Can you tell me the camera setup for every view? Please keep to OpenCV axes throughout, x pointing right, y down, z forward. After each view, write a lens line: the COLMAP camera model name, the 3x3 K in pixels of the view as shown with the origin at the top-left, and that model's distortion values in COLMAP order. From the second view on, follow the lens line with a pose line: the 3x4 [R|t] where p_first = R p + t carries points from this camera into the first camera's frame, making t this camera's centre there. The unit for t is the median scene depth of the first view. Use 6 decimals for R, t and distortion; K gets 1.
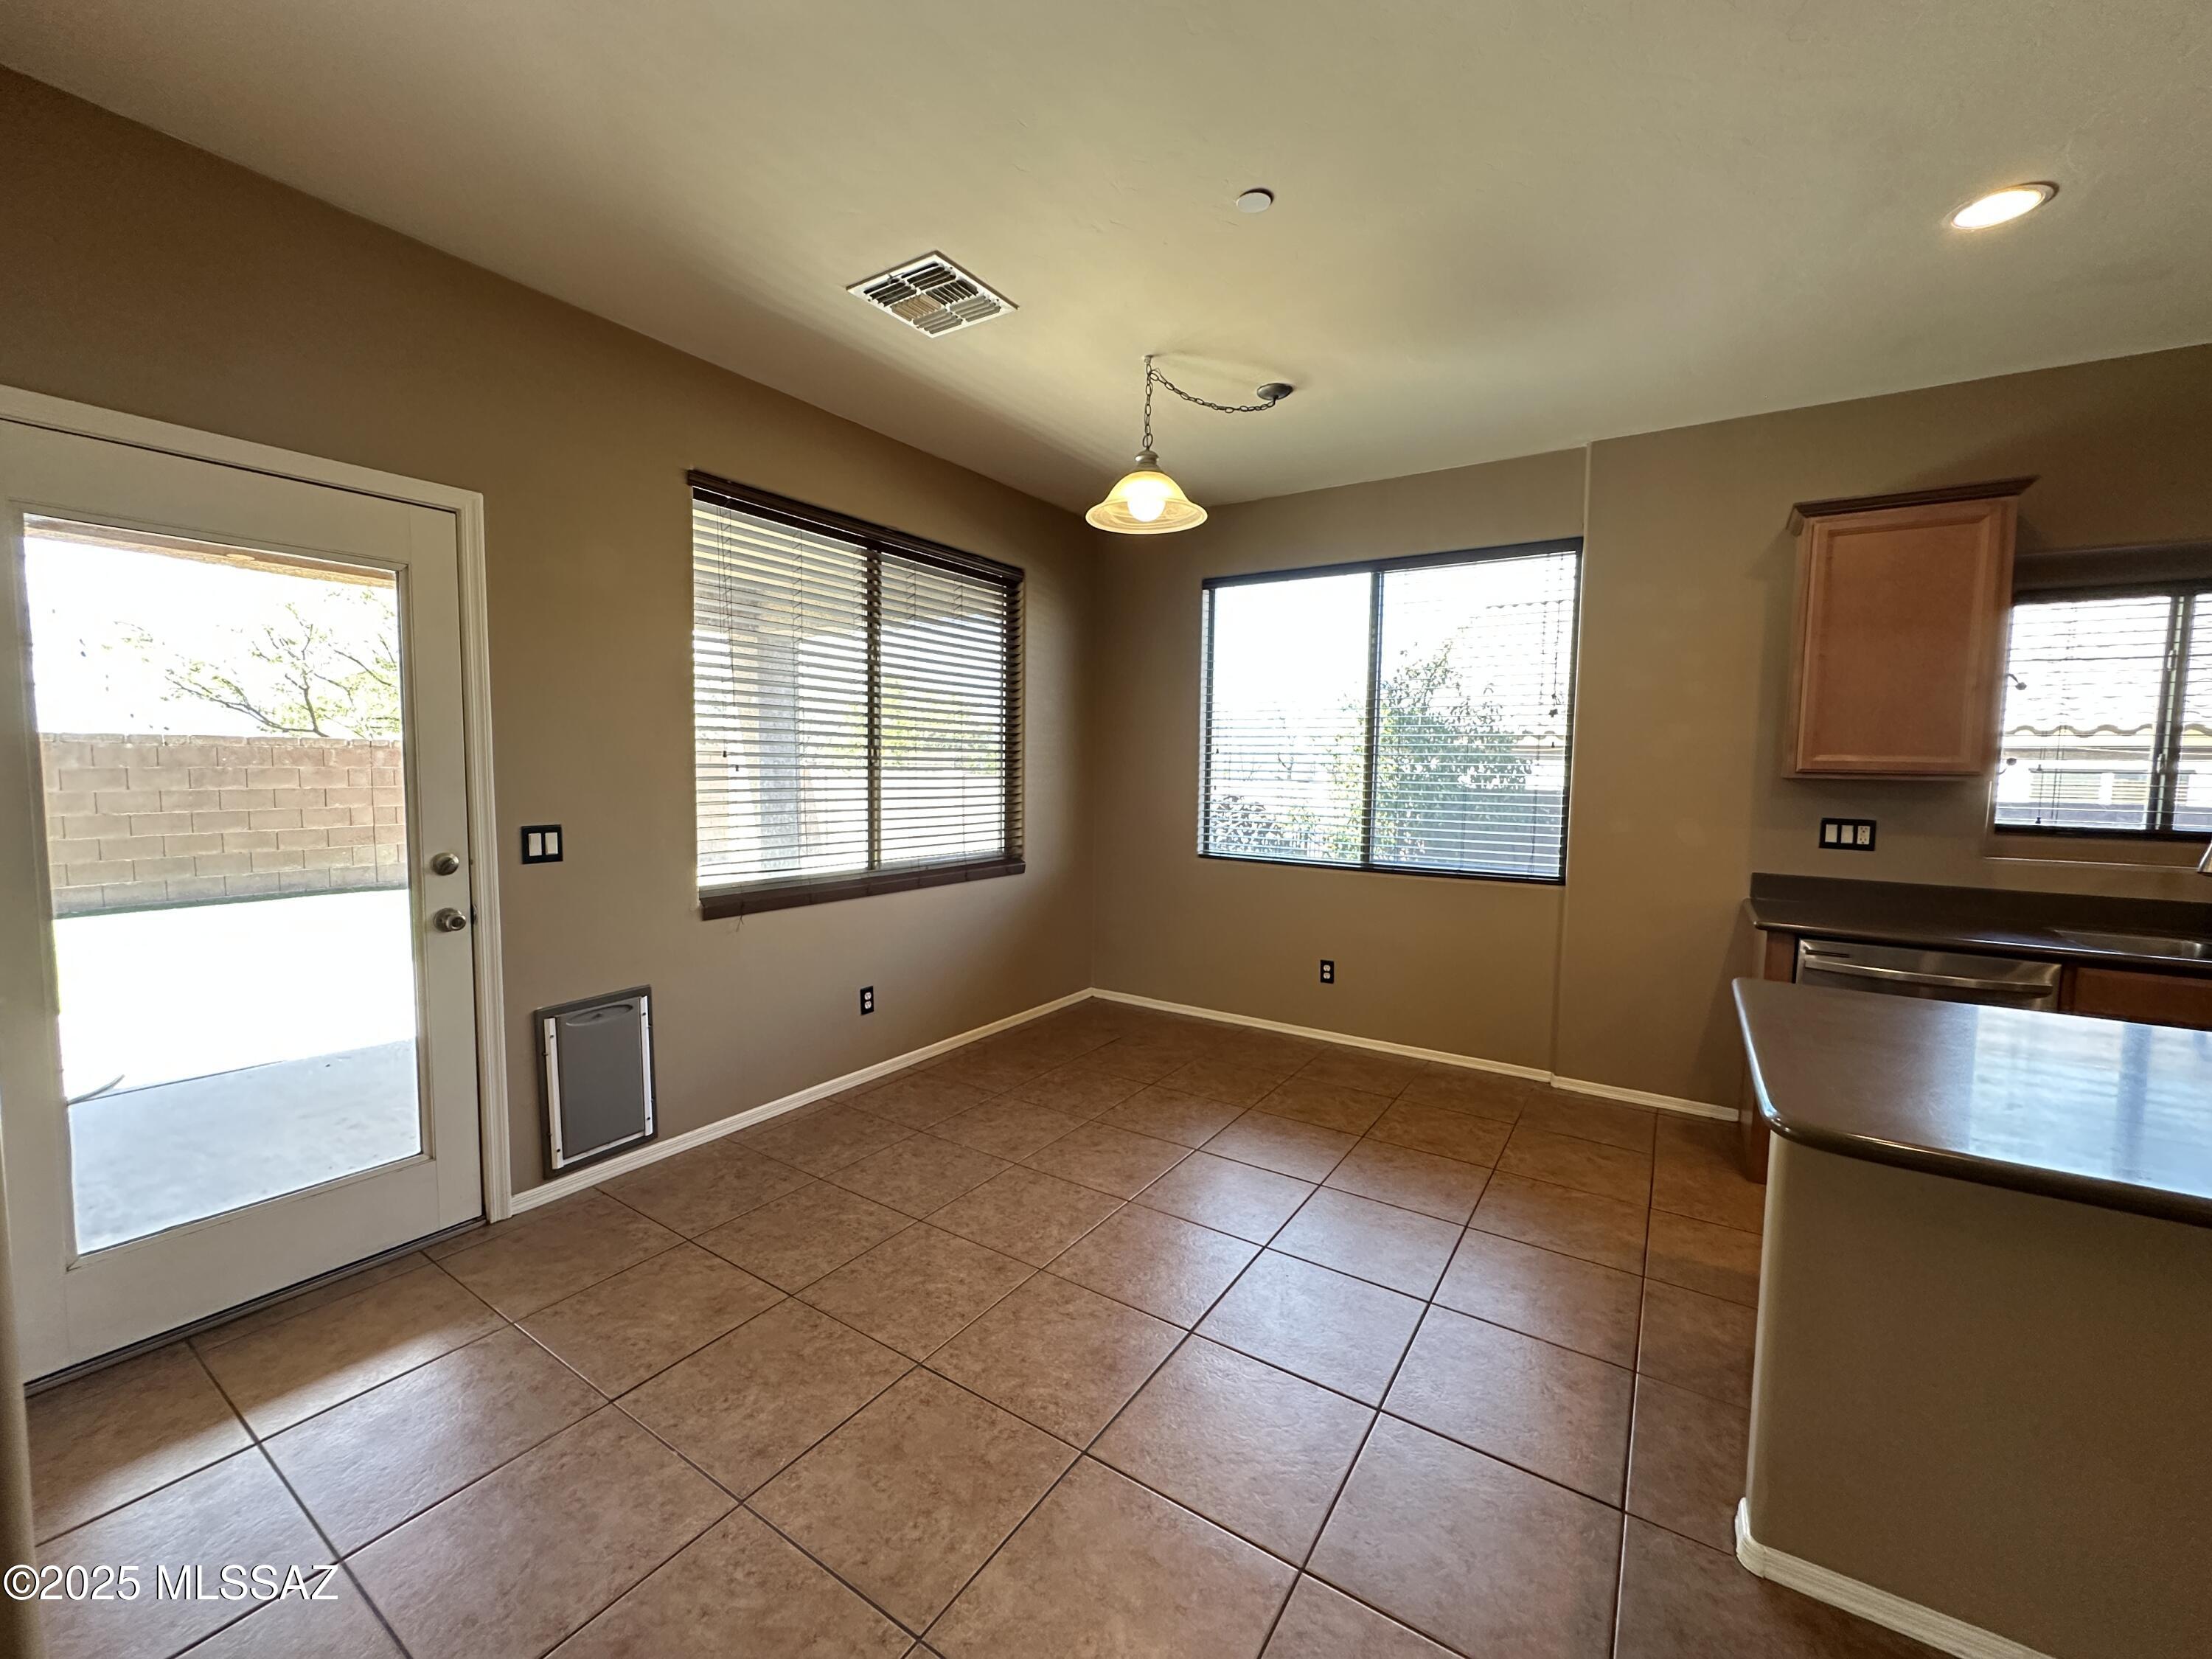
lens RADIAL K [[885.2, 0, 1104.9], [0, 885.2, 828.7], [0, 0, 1]] dist [-0.002535, 0.000481]
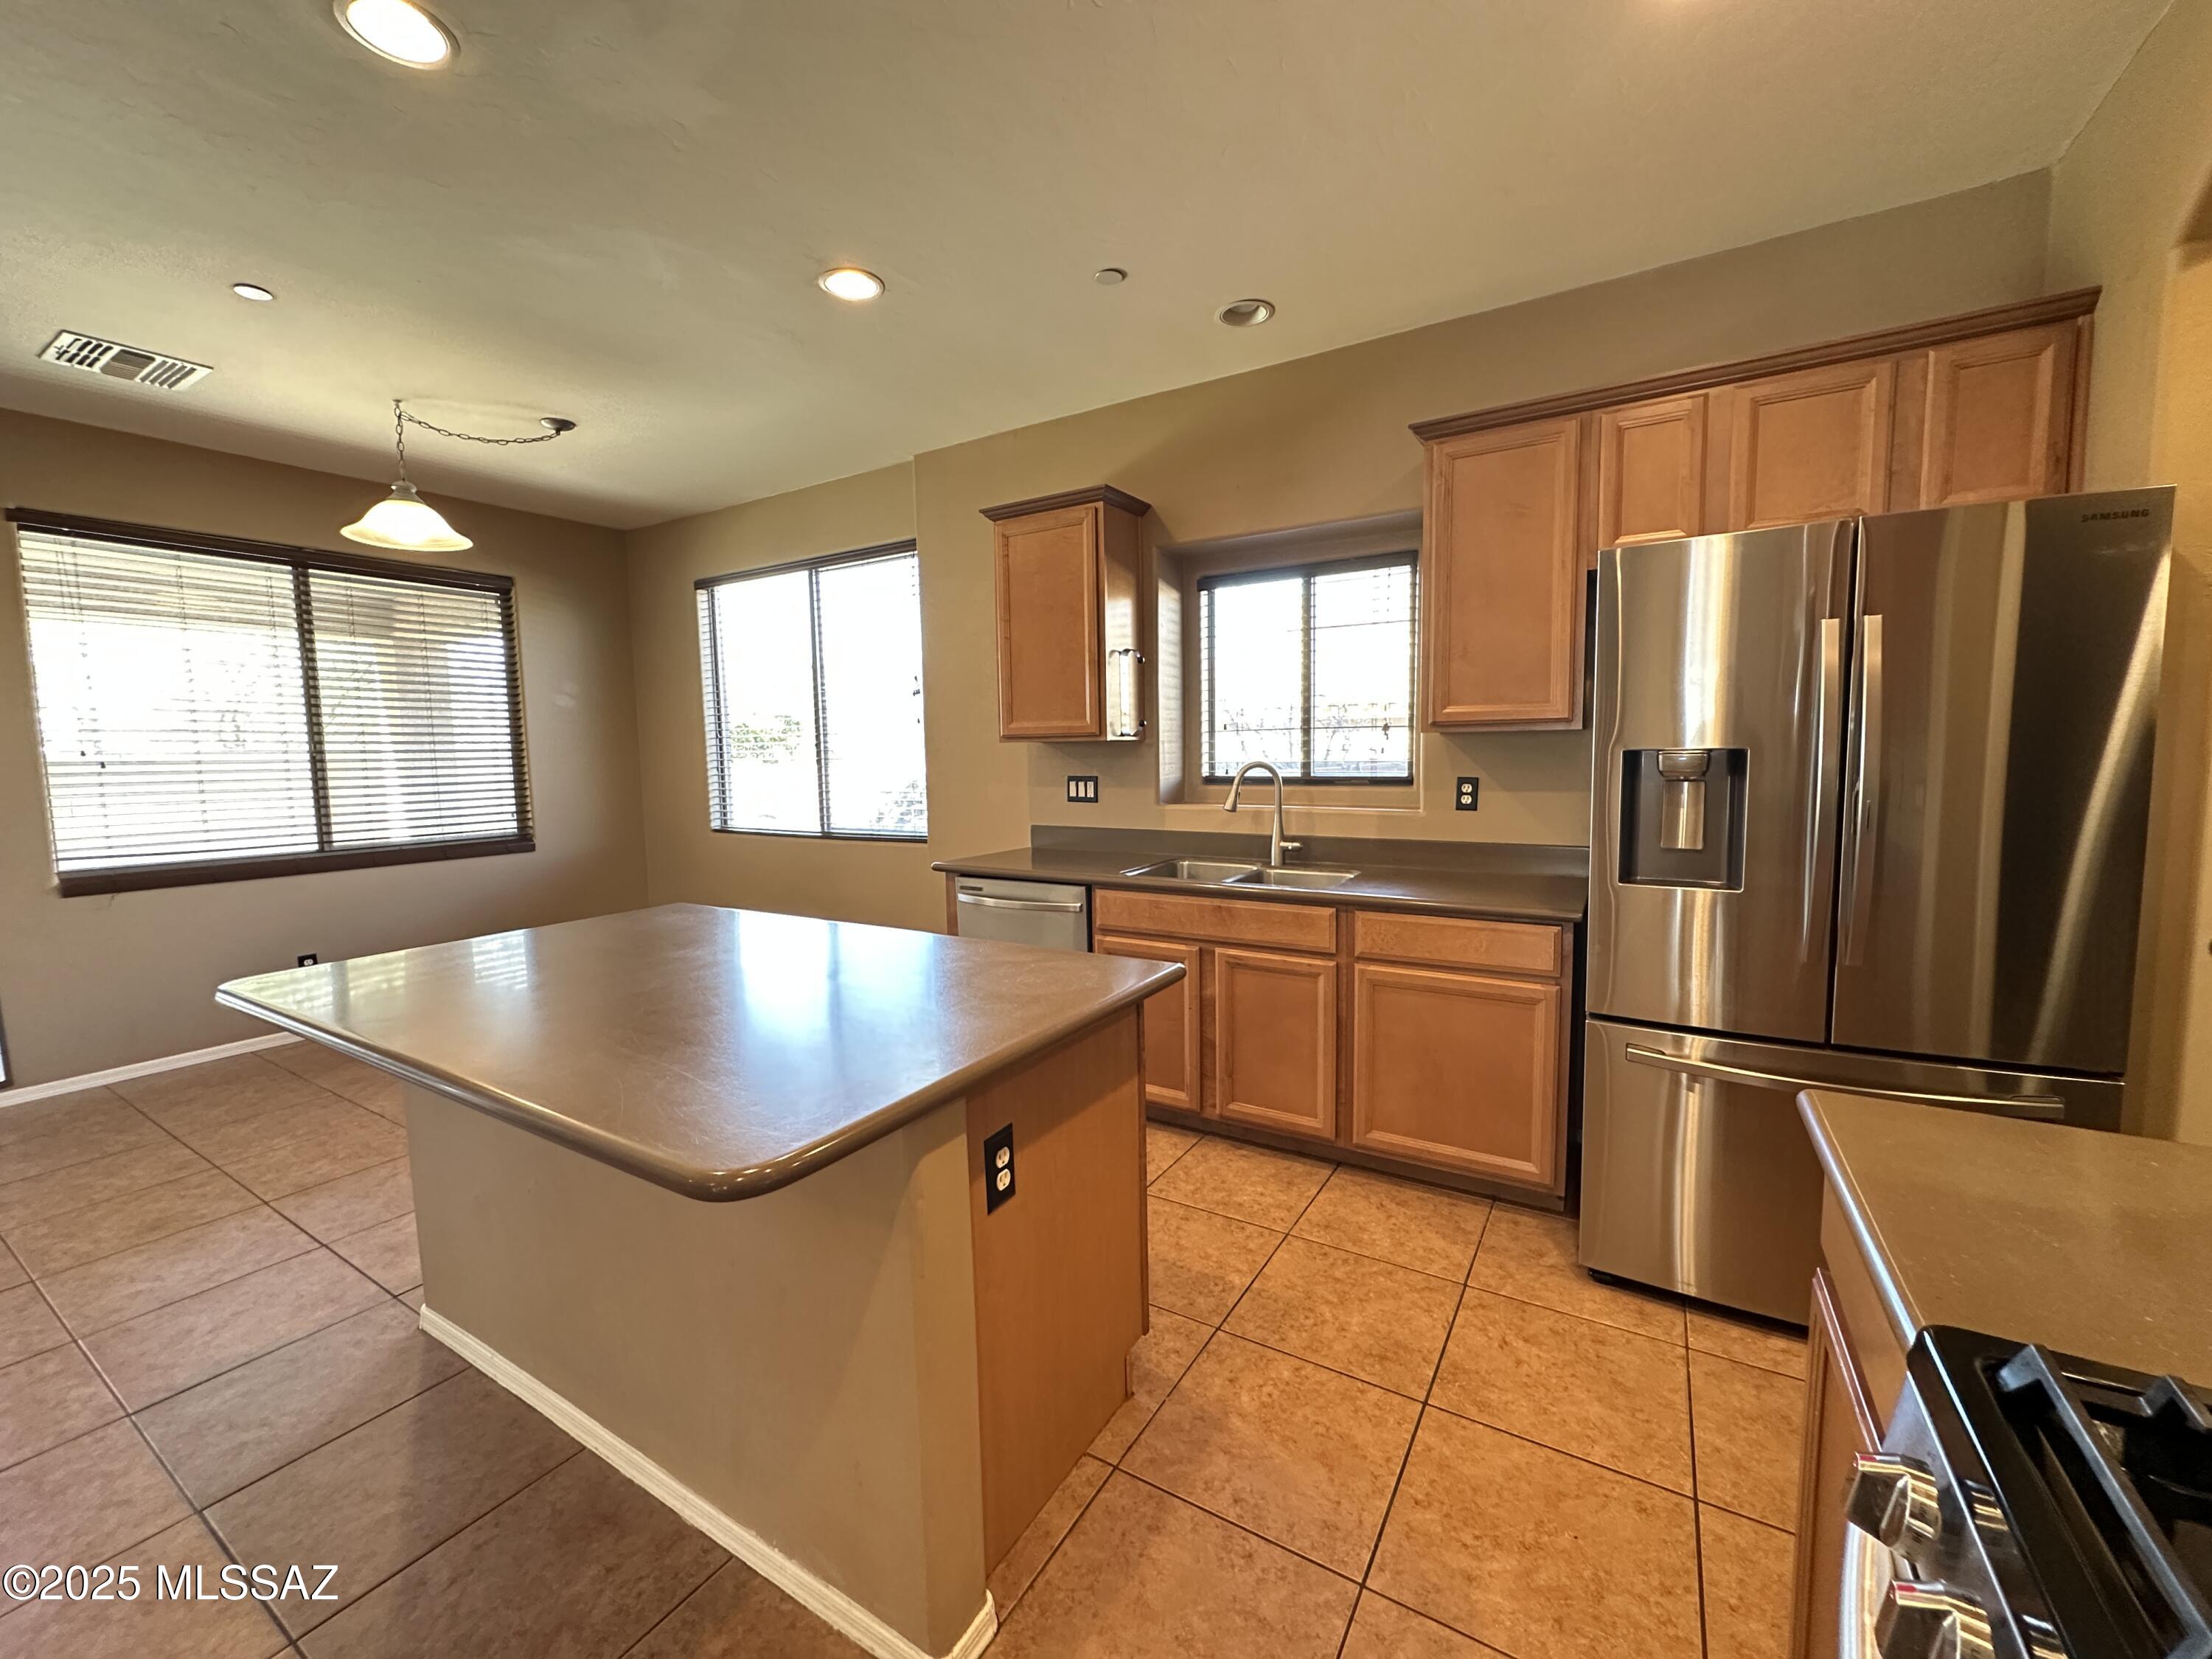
lens RADIAL K [[883.7, 0, 1106.0], [0, 883.7, 829.5], [0, 0, 1]] dist [-0.001386, 0.000699]
pose [[0.999068, -0.035356, 0.024769, 0.866728], [0.034930, 0.999237, 0.017456, 0.041778], [-0.025367, -0.016574, 0.999541, -0.183133]]
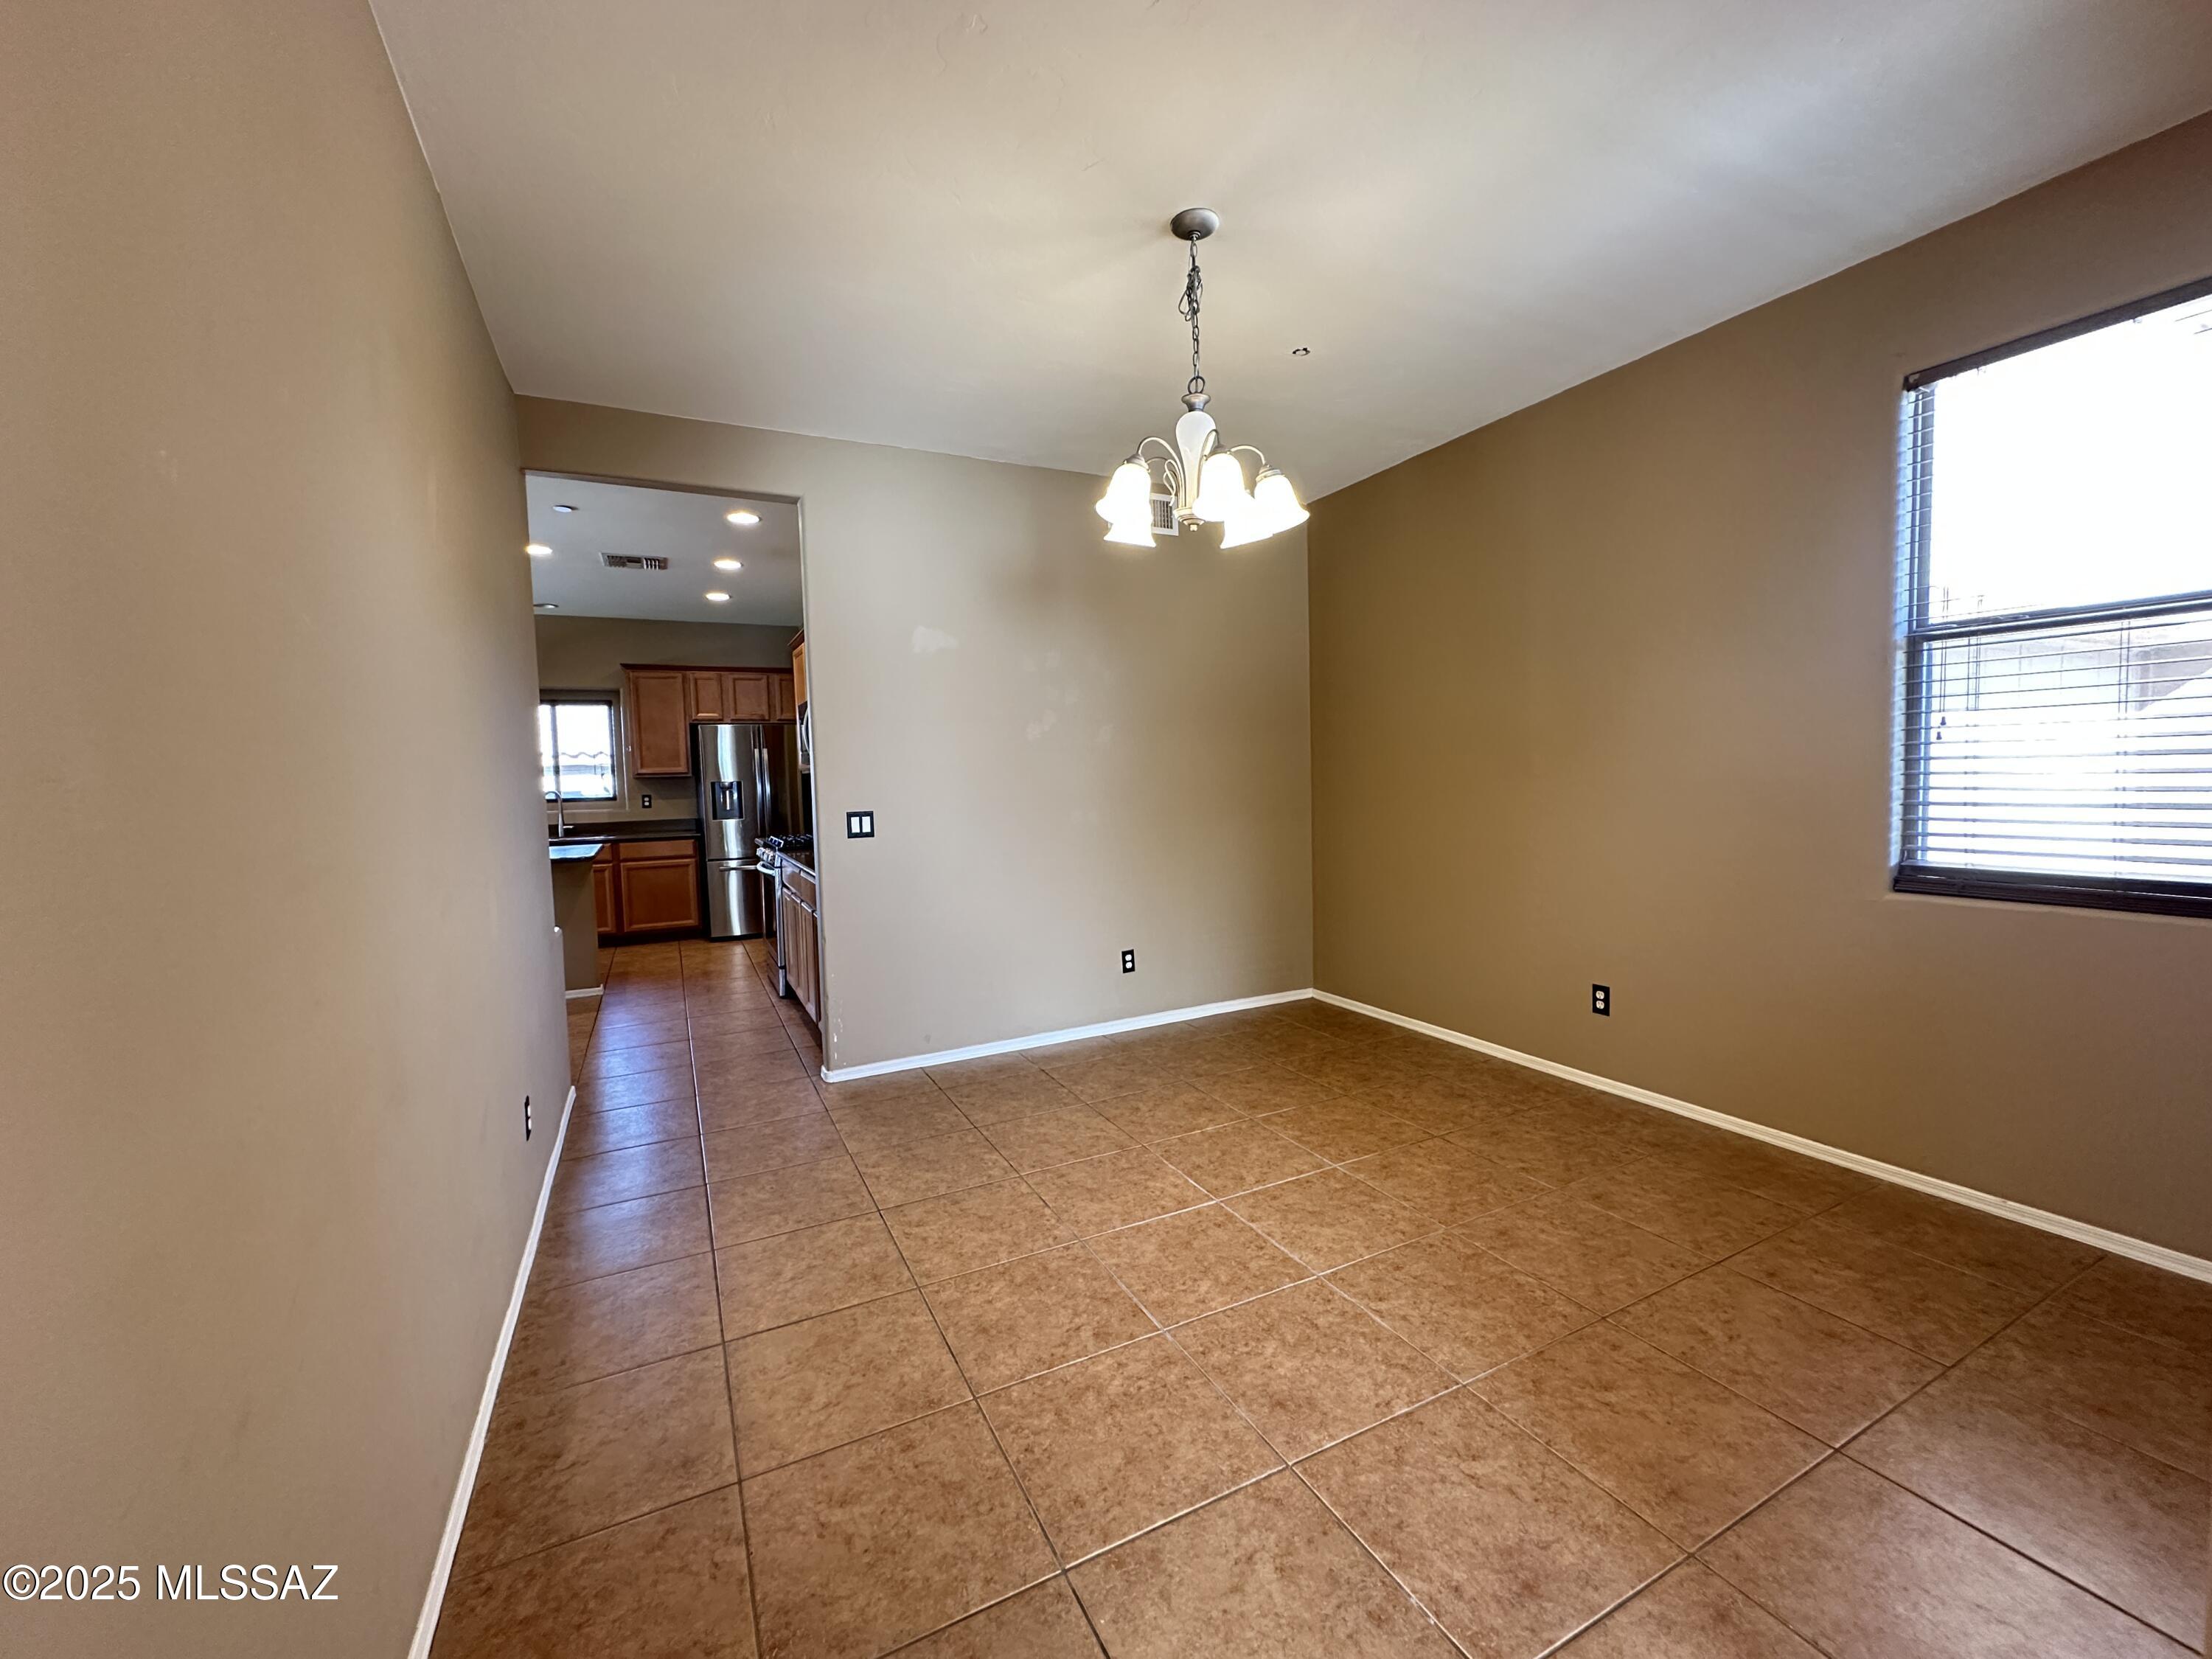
lens RADIAL K [[885.2, 0, 1104.9], [0, 885.2, 828.7], [0, 0, 1]] dist [-0.002535, 0.000481]
pose [[0.505258, -0.081389, 0.859122, -0.179760], [0.098600, 0.994468, 0.036223, 0.144712], [-0.857317, 0.066407, 0.510488, -1.557472]]
